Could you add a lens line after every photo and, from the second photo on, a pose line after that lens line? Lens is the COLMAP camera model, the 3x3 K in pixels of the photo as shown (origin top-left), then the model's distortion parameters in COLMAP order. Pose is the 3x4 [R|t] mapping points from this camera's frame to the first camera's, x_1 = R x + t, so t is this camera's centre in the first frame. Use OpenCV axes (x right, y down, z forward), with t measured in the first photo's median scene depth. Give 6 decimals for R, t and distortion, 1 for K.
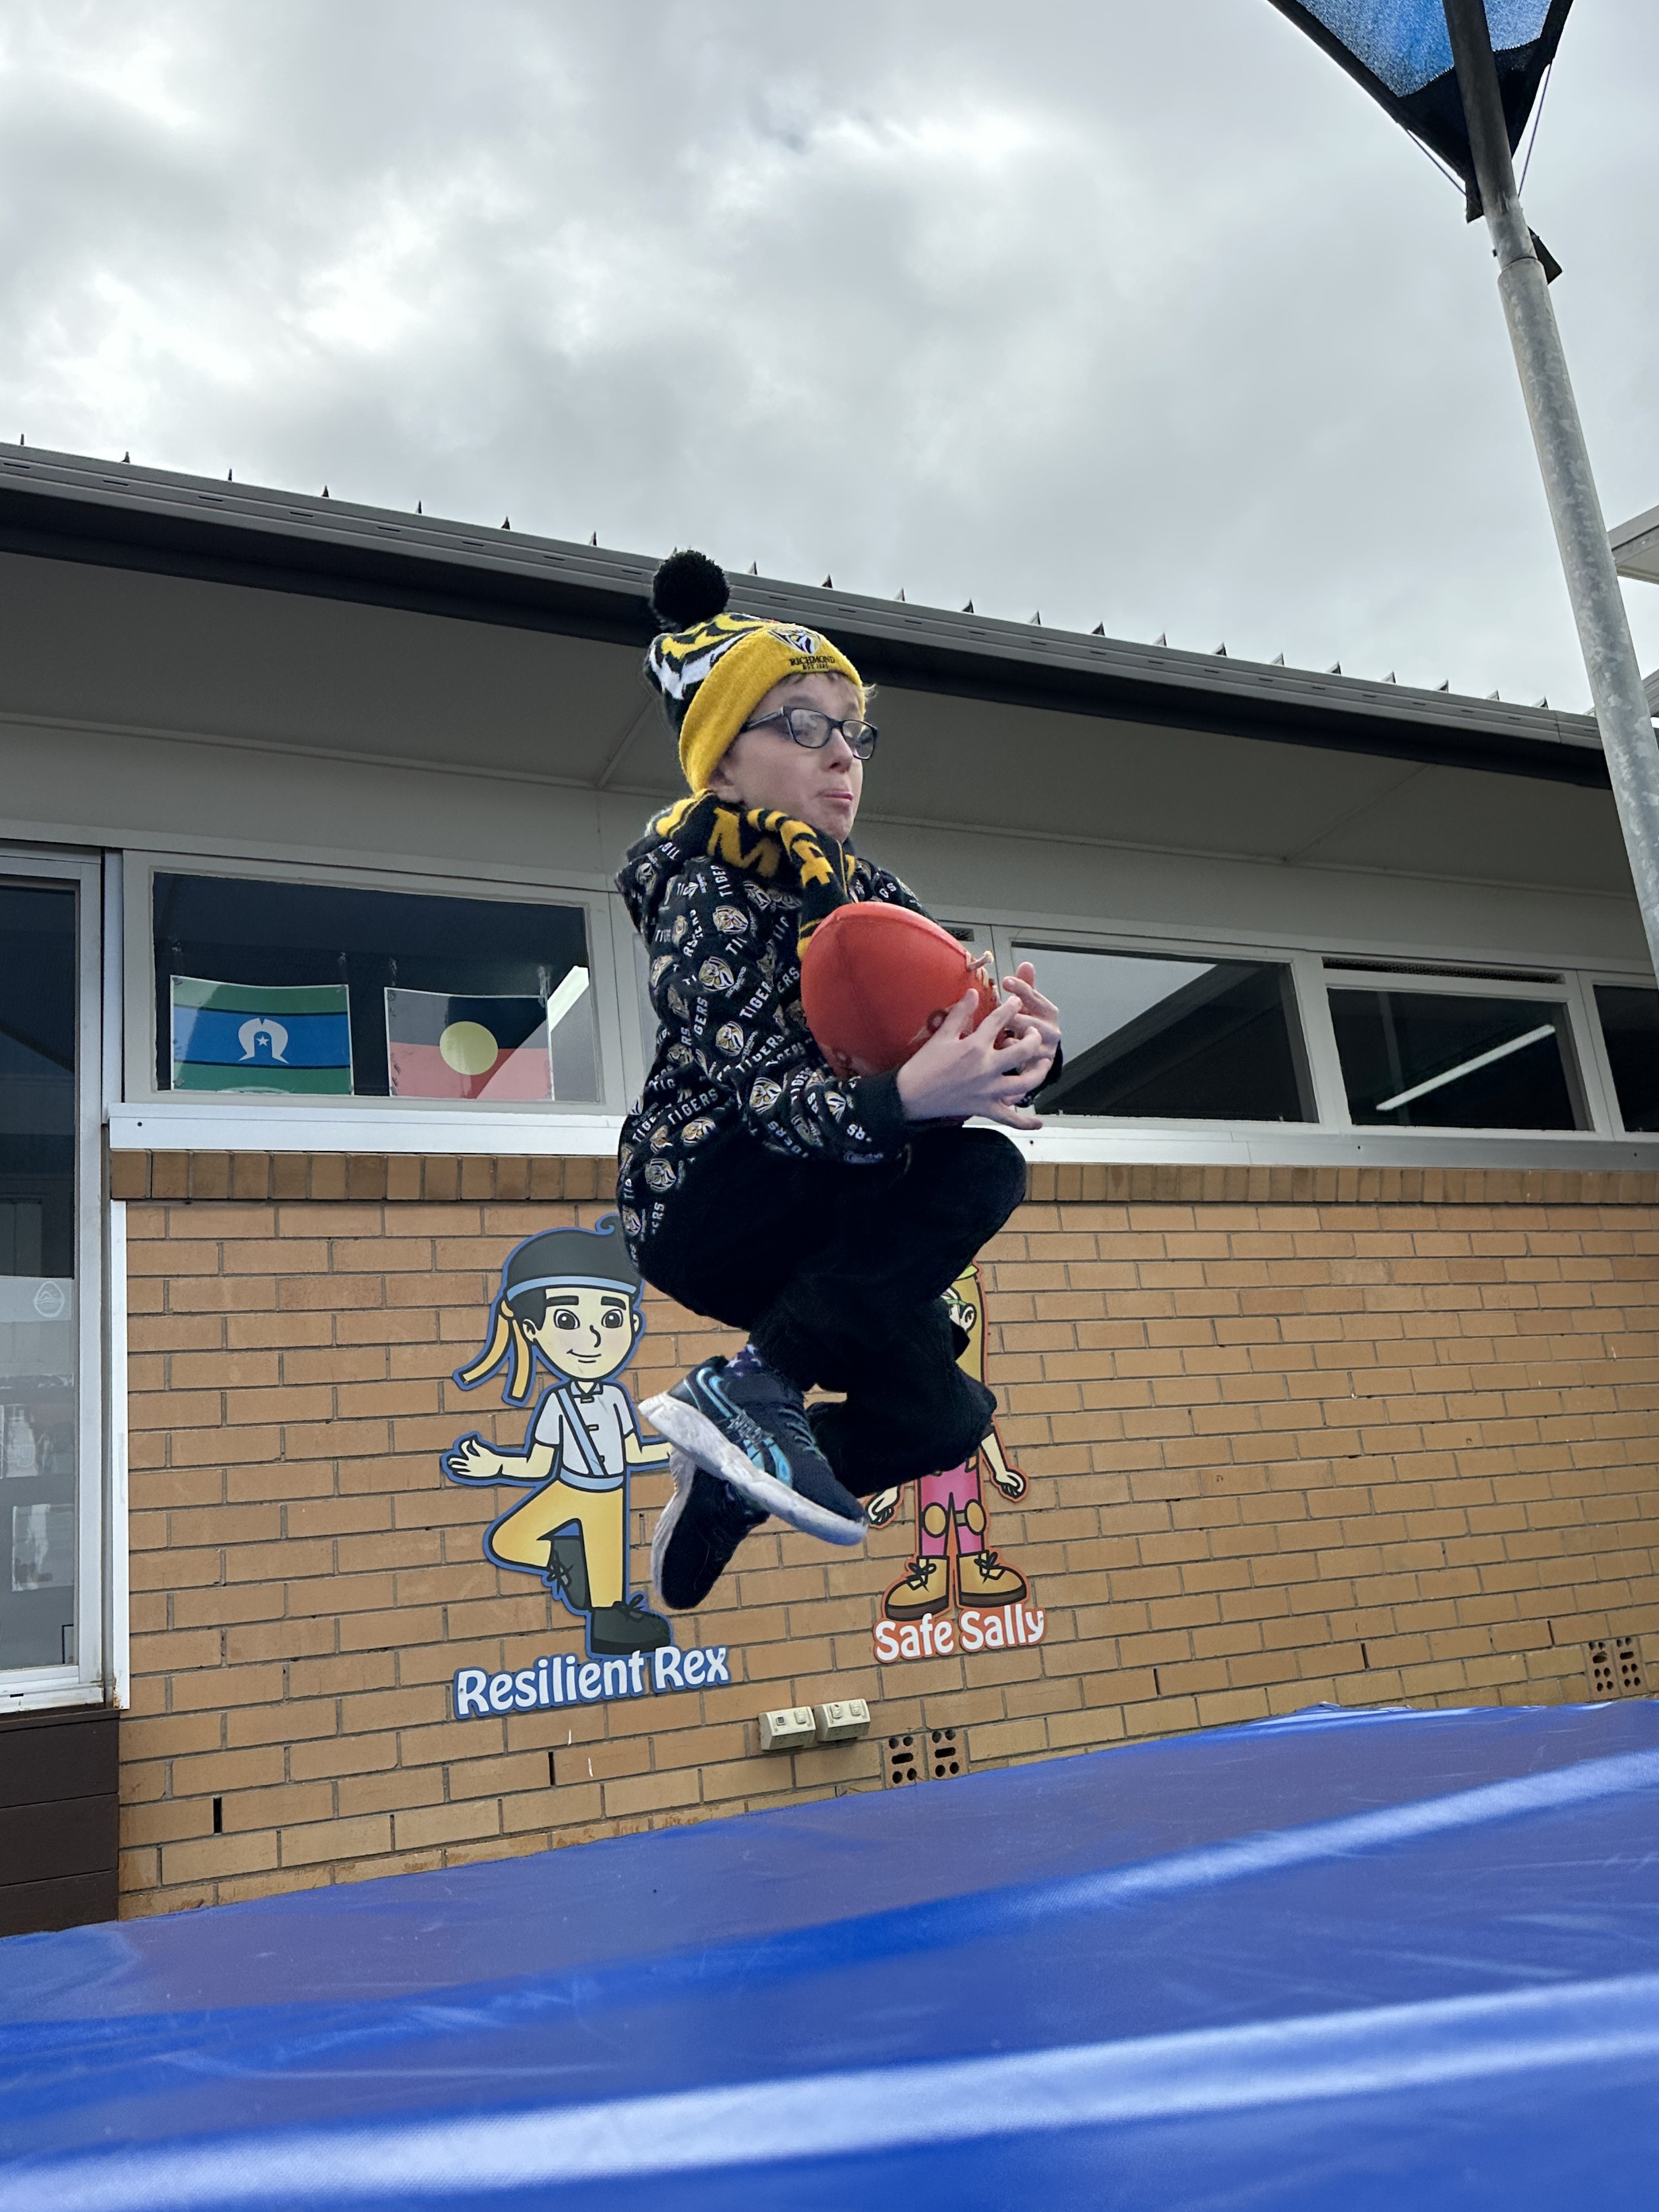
lens RADIAL K [[1552.9, 0, 820.7], [0, 1552.9, 1113.1], [0, 0, 1]] dist [0.063492, -0.069720]
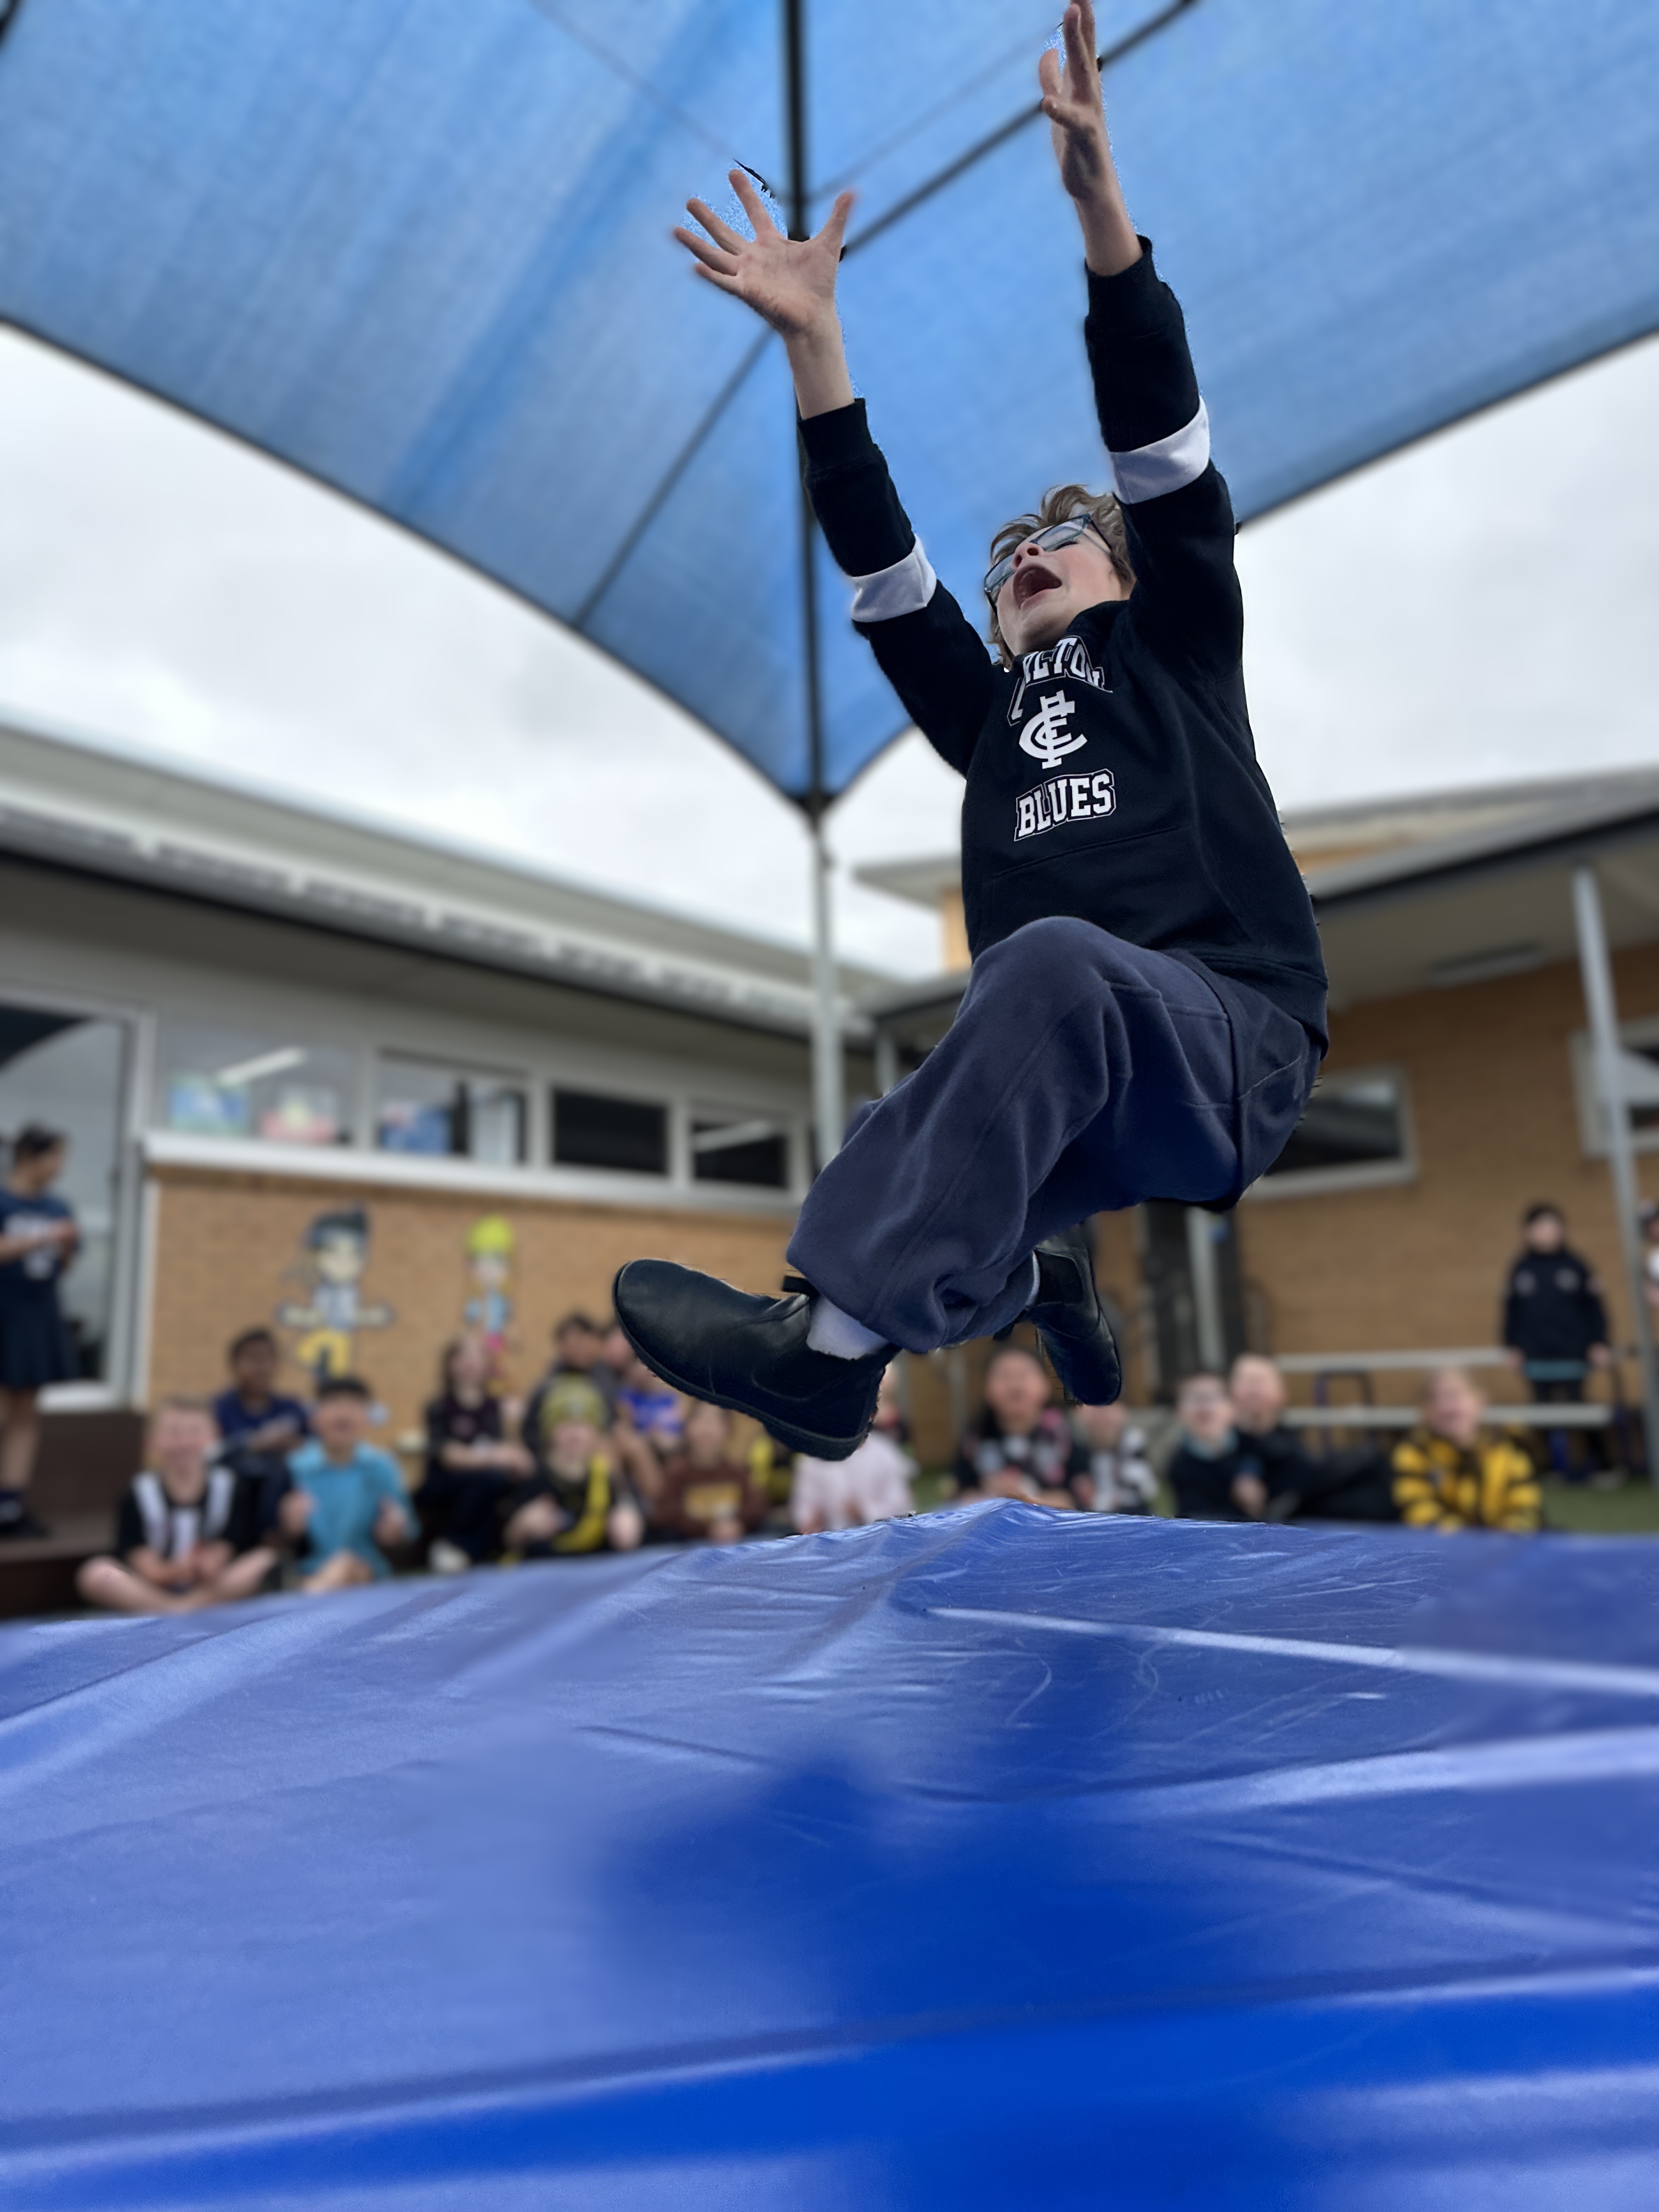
lens RADIAL K [[1552.8, 0, 820.7], [0, 1552.8, 1113.1], [0, 0, 1]] dist [0.063492, -0.069720]
pose [[0.900987, 0.157109, 0.404401, -0.476424], [-0.195977, 0.978991, 0.056293, -0.326461], [-0.387061, -0.129972, 0.912848, -1.274531]]
